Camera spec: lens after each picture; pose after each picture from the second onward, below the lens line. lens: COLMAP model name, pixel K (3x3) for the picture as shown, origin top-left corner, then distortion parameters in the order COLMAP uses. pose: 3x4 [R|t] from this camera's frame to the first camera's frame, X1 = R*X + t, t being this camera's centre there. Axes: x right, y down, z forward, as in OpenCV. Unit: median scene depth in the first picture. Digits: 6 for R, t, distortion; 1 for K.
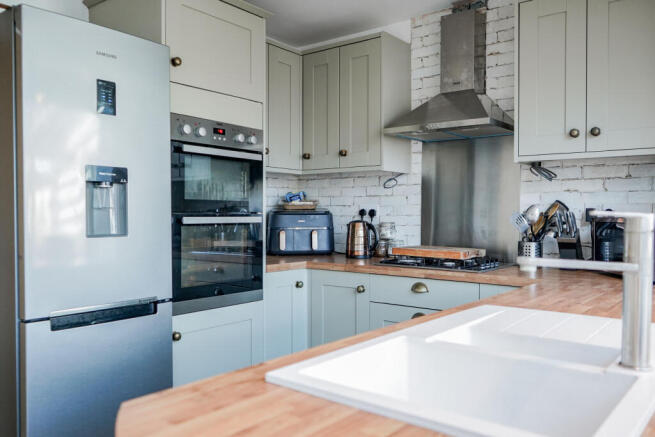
lens RADIAL K [[531.1, 0, 327.7], [0, 531.1, 220.9], [0, 0, 1]] dist [-0.001369, 0.010077]
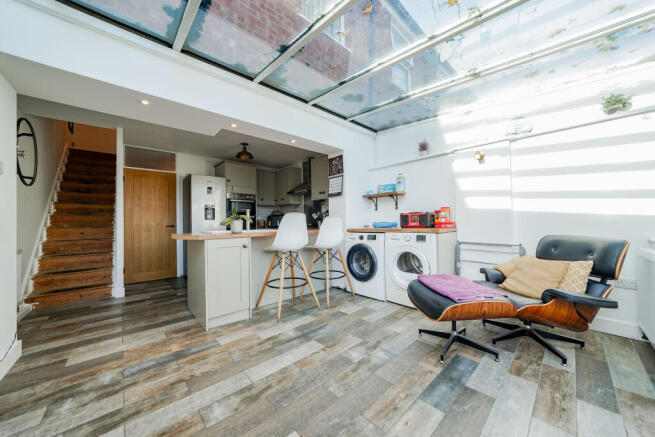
lens RADIAL K [[229.9, 0, 325.5], [0, 229.9, 219.1], [0, 0, 1]] dist [-0.014556, 0.001505]
pose [[0.984481, -0.021044, -0.174227, 0.704600], [0.015939, 0.999403, -0.030650, 0.076379], [0.174768, 0.027398, 0.984228, -0.614025]]
